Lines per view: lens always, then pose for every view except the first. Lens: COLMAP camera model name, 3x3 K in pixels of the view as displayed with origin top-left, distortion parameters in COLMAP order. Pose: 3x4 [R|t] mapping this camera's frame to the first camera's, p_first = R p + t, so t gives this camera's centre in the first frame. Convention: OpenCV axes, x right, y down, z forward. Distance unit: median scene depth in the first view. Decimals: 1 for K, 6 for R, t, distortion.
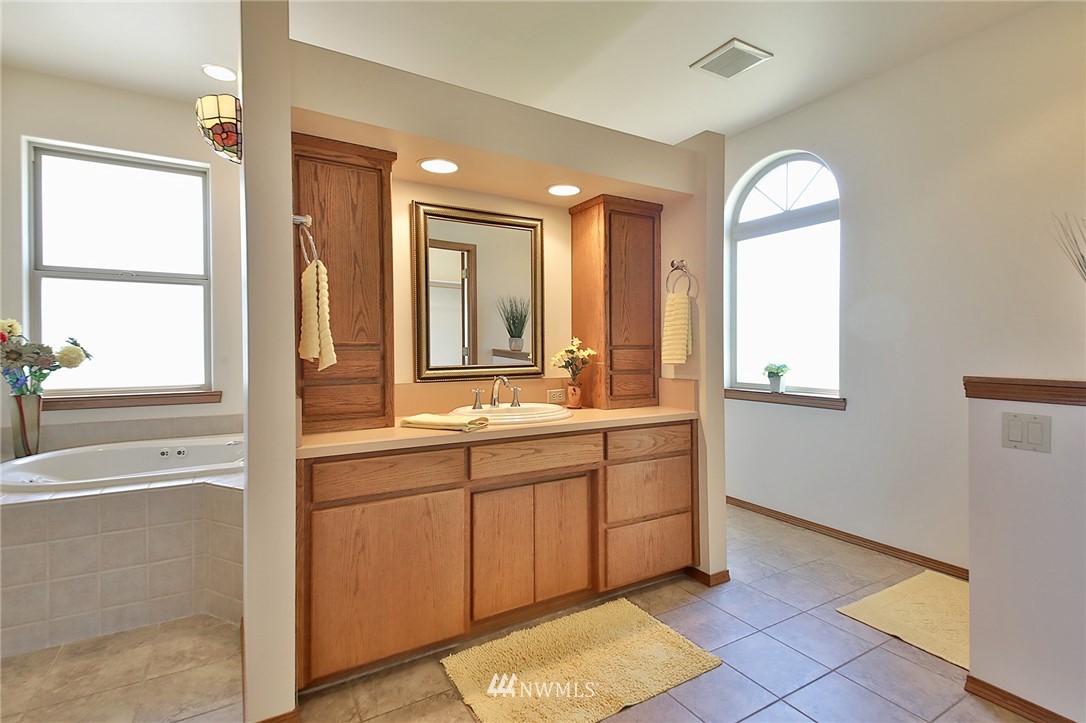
lens RADIAL K [[531.9, 0, 546.0], [0, 531.9, 355.5], [0, 0, 1]] dist [0.054348, -0.049615]
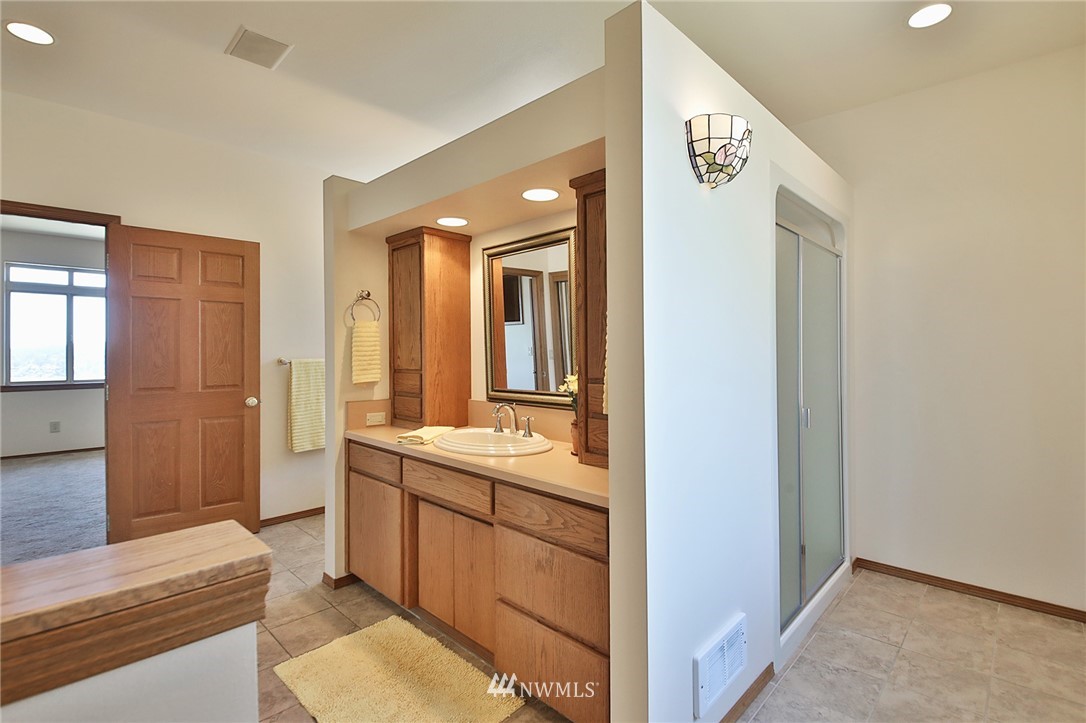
lens RADIAL K [[503.9, 0, 543.0], [0, 503.9, 361.5], [0, 0, 1]] dist [0.001098, -0.000008]
pose [[0.240011, 0.016643, -0.970628, 0.888016], [-0.016290, 0.999781, 0.013115, -0.056118], [0.970634, 0.012664, 0.240229, 0.879691]]
